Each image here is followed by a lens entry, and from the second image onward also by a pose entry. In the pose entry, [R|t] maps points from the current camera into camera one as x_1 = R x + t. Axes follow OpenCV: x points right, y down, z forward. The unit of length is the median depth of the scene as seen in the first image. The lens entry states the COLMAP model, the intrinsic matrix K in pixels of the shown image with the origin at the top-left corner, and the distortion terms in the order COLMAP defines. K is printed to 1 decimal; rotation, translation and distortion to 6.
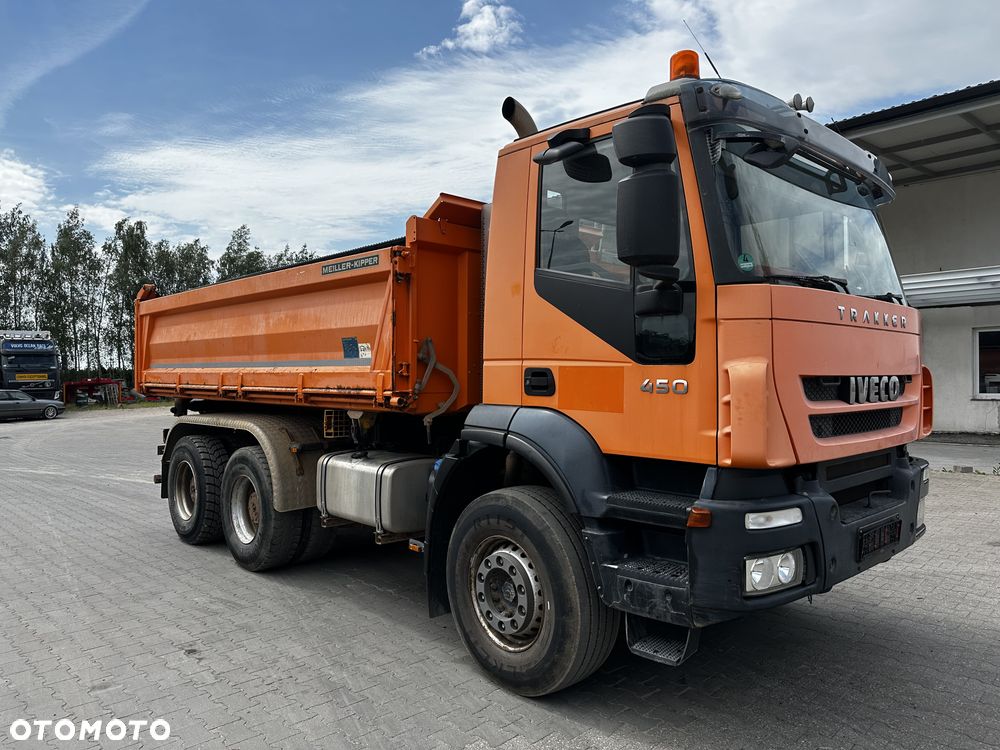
lens RADIAL K [[704.2, 0, 500.7], [0, 704.2, 375.6], [0, 0, 1]] dist [0.044285, -0.050463]
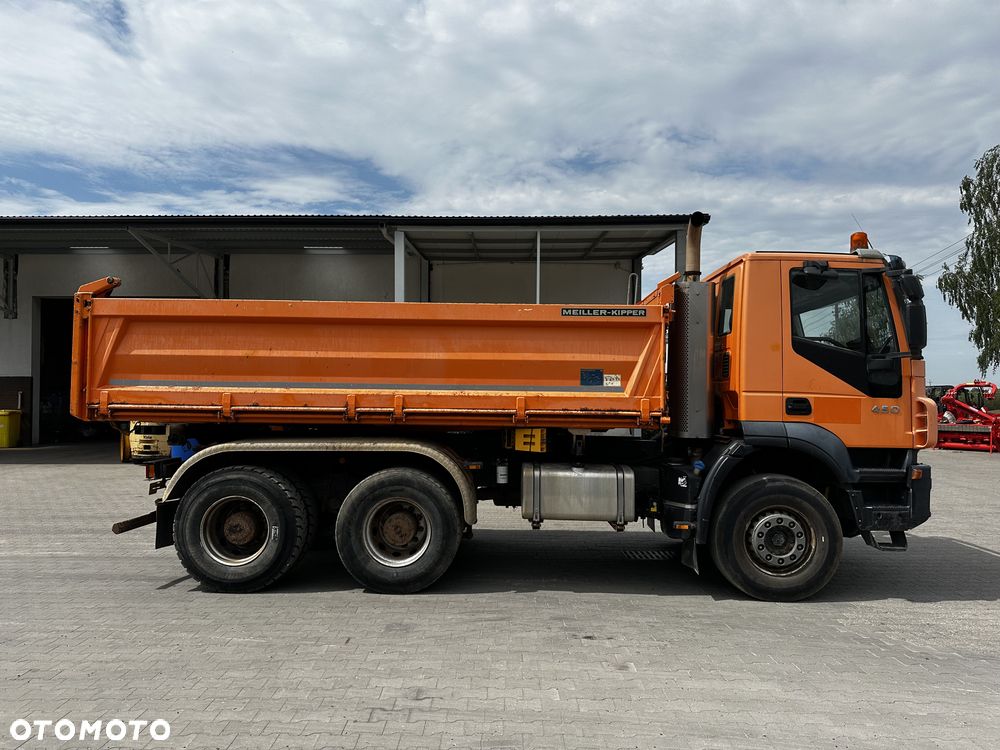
lens RADIAL K [[704.2, 0, 503.2], [0, 704.2, 370.4], [0, 0, 1]] dist [0.044285, -0.050463]
pose [[0.703746, 0.039030, 0.709379, -1.238298], [-0.012782, 0.999024, -0.042285, 0.002701], [-0.710337, 0.020691, 0.703557, 0.249665]]
